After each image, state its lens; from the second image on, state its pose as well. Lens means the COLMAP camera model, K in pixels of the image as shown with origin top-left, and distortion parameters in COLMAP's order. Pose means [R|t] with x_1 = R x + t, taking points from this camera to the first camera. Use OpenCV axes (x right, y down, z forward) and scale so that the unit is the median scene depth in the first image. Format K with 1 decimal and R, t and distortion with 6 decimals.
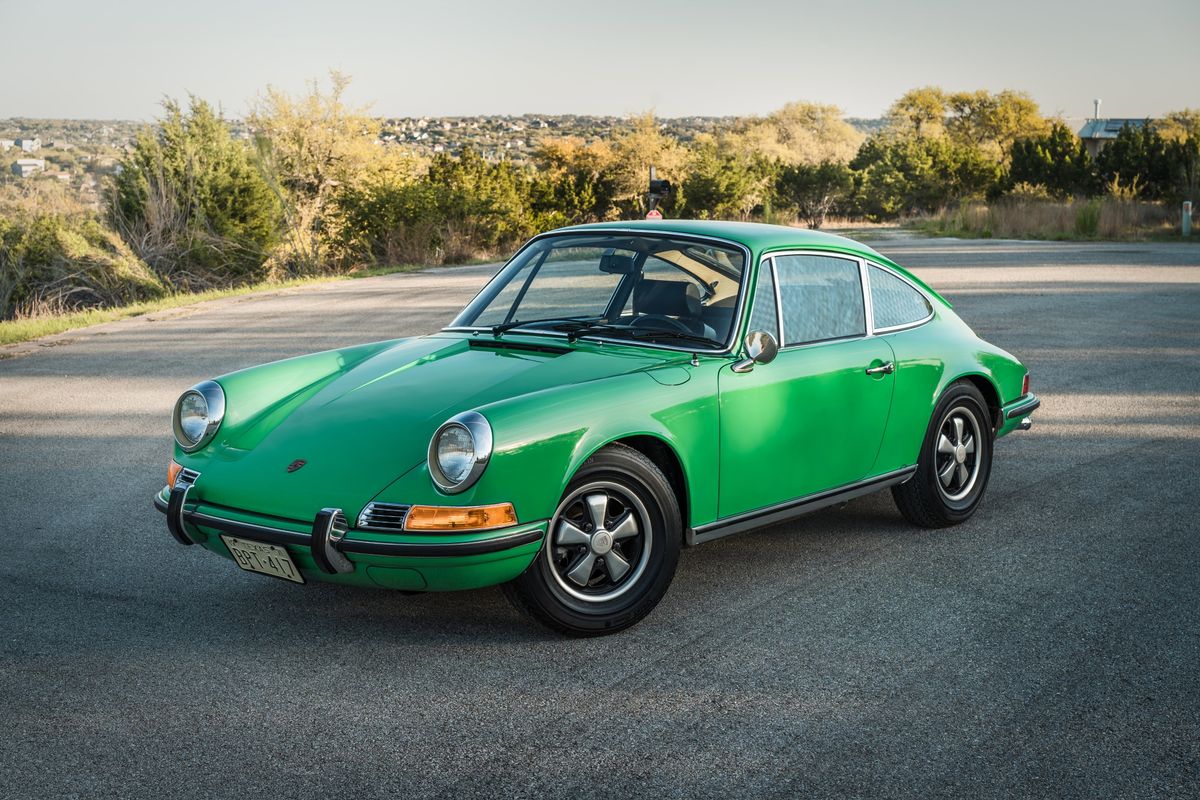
lens RADIAL K [[1928.3, 0, 606.6], [0, 1928.3, 393.7], [0, 0, 1]] dist [-0.005337, -0.143190]
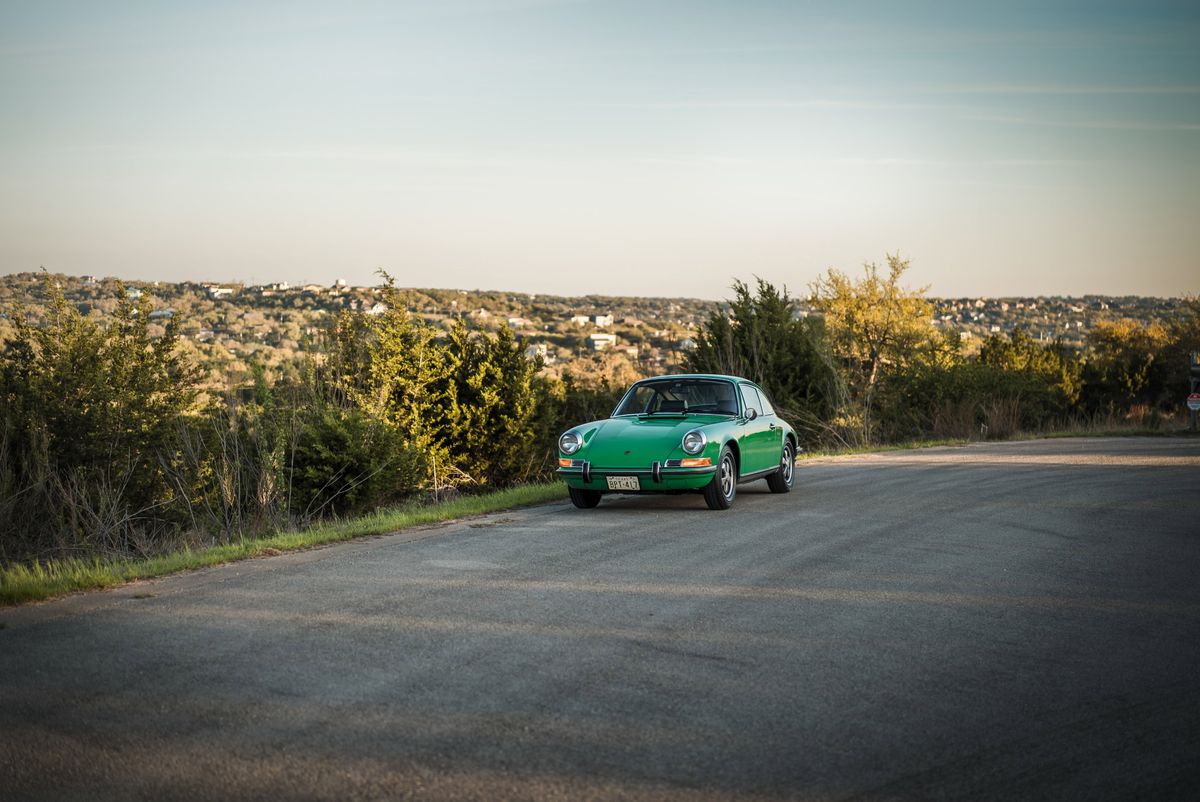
lens RADIAL K [[1928.3, 0, 606.6], [0, 1928.3, 394.7], [0, 0, 1]] dist [-0.005337, -0.143190]
pose [[0.959369, 0.020519, -0.281407, 0.003067], [-0.046159, 0.995329, -0.084793, 0.001971], [0.278353, 0.094337, 0.955835, -0.018790]]
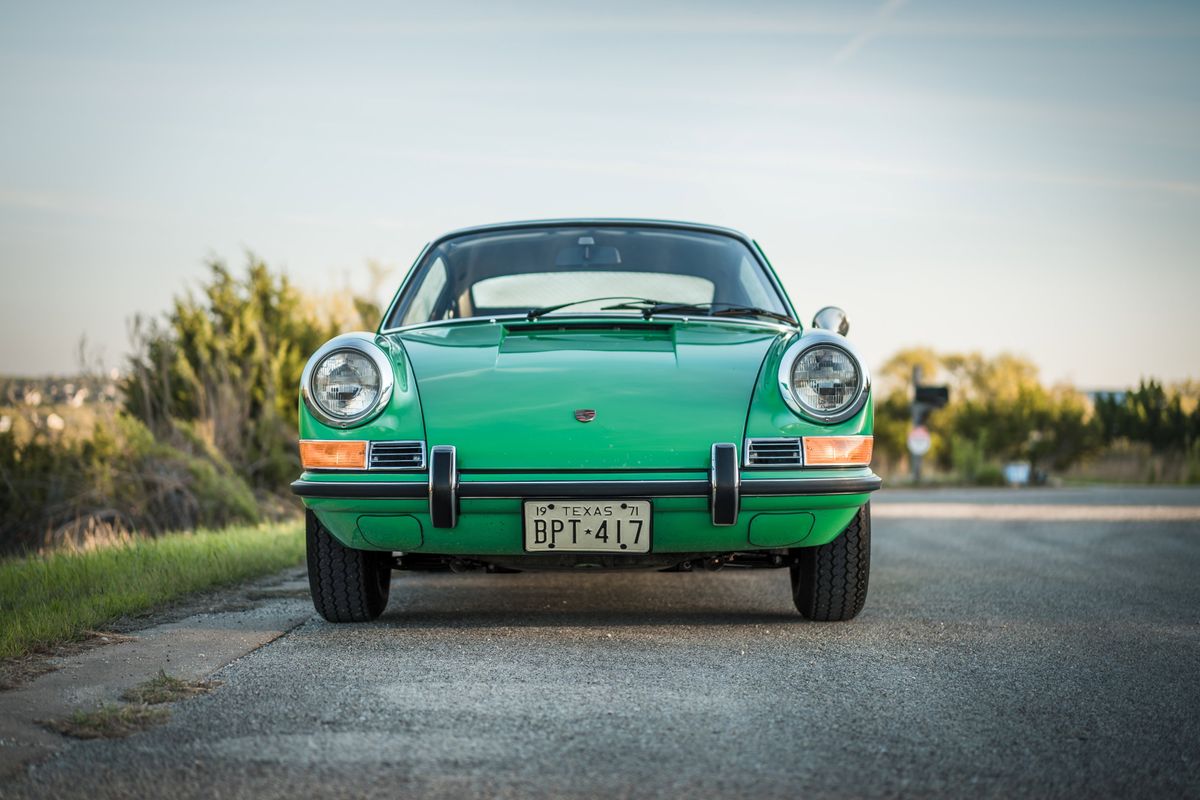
lens RADIAL K [[1928.3, 0, 606.6], [0, 1928.3, 393.7], [0, 0, 1]] dist [-0.005337, -0.143190]
pose [[0.996589, 0.032927, 0.075678, -0.036427], [-0.021913, 0.989623, -0.142009, -0.000755], [-0.079569, 0.139866, 0.986968, 0.076185]]
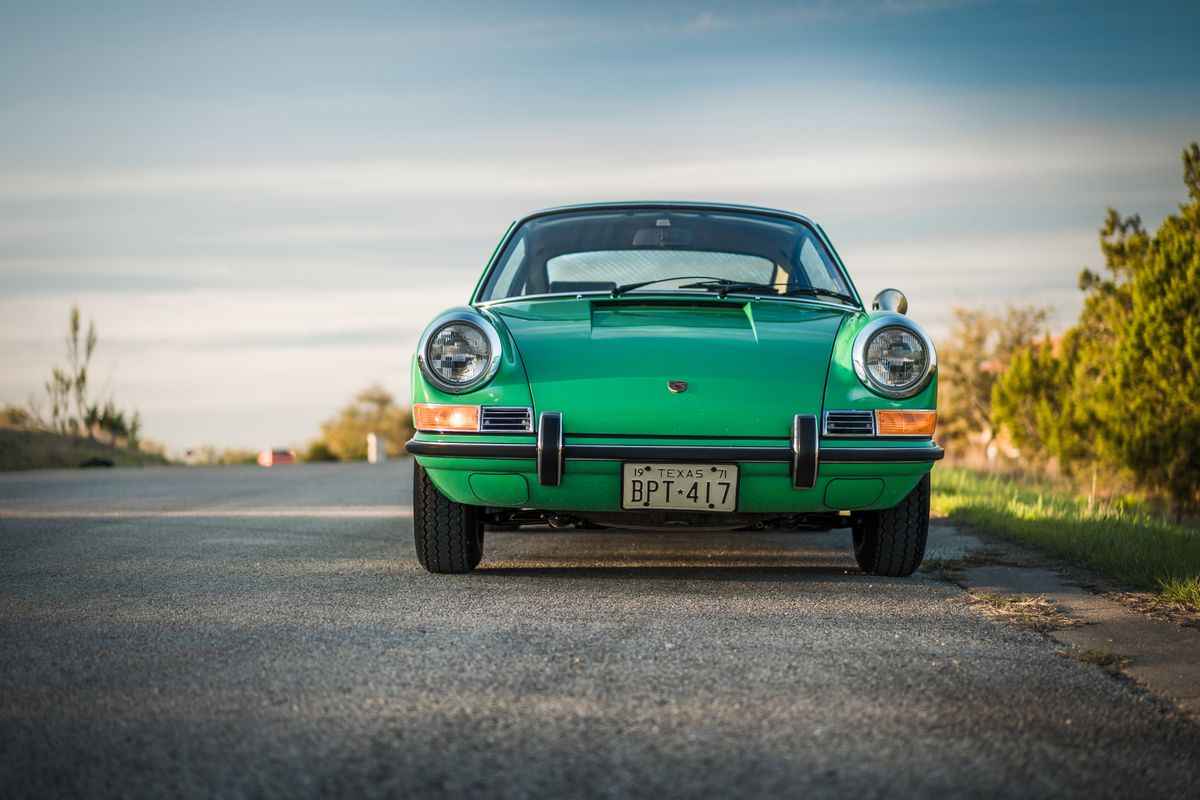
lens RADIAL K [[1929.3, 0, 649.9], [0, 1929.3, 401.4], [0, 0, 1]] dist [-0.013536, -0.028032]
pose [[0.994280, 0.050910, 0.093894, -0.038416], [-0.039254, 0.991746, -0.122061, -0.000286], [-0.099333, 0.117678, 0.988071, 0.072697]]
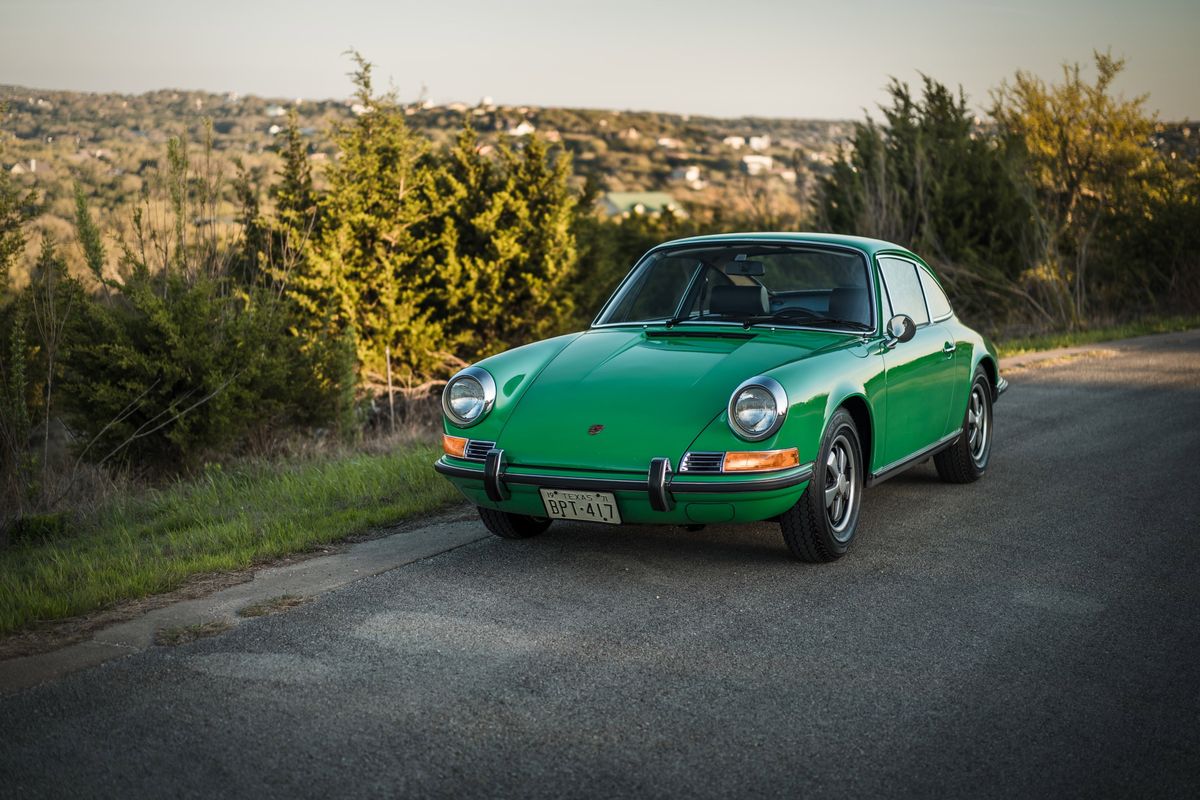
lens RADIAL K [[1928.3, 0, 606.6], [0, 1928.3, 393.7], [0, 0, 1]] dist [-0.005337, -0.143190]
pose [[0.932740, 0.063178, -0.354970, -0.013733], [-0.063688, 0.997917, 0.010260, -0.007258], [0.354879, 0.013038, 0.934821, 0.060410]]
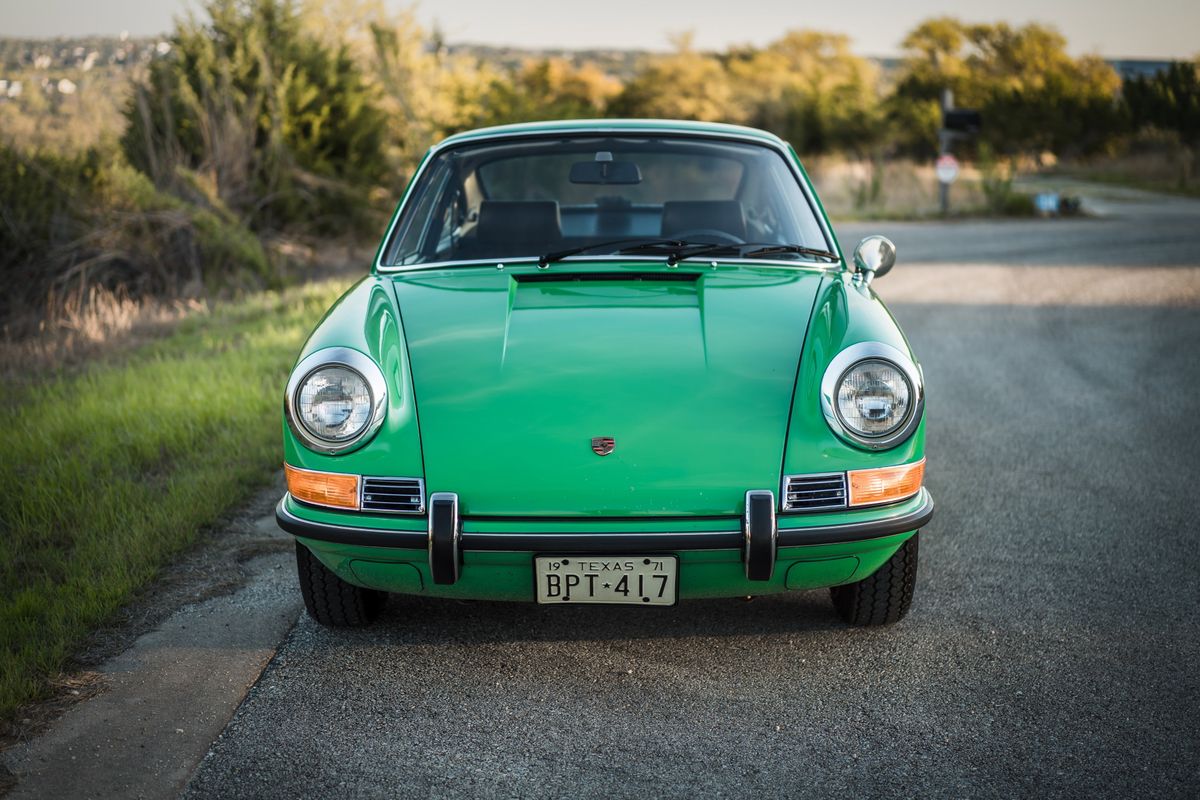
lens RADIAL K [[1928.3, 0, 606.6], [0, 1928.3, 393.7], [0, 0, 1]] dist [-0.005337, -0.143190]
pose [[0.997243, 0.019862, 0.071502, -0.036333], [-0.022282, 0.999200, 0.033210, -0.007617], [-0.070785, -0.034712, 0.996887, 0.080075]]
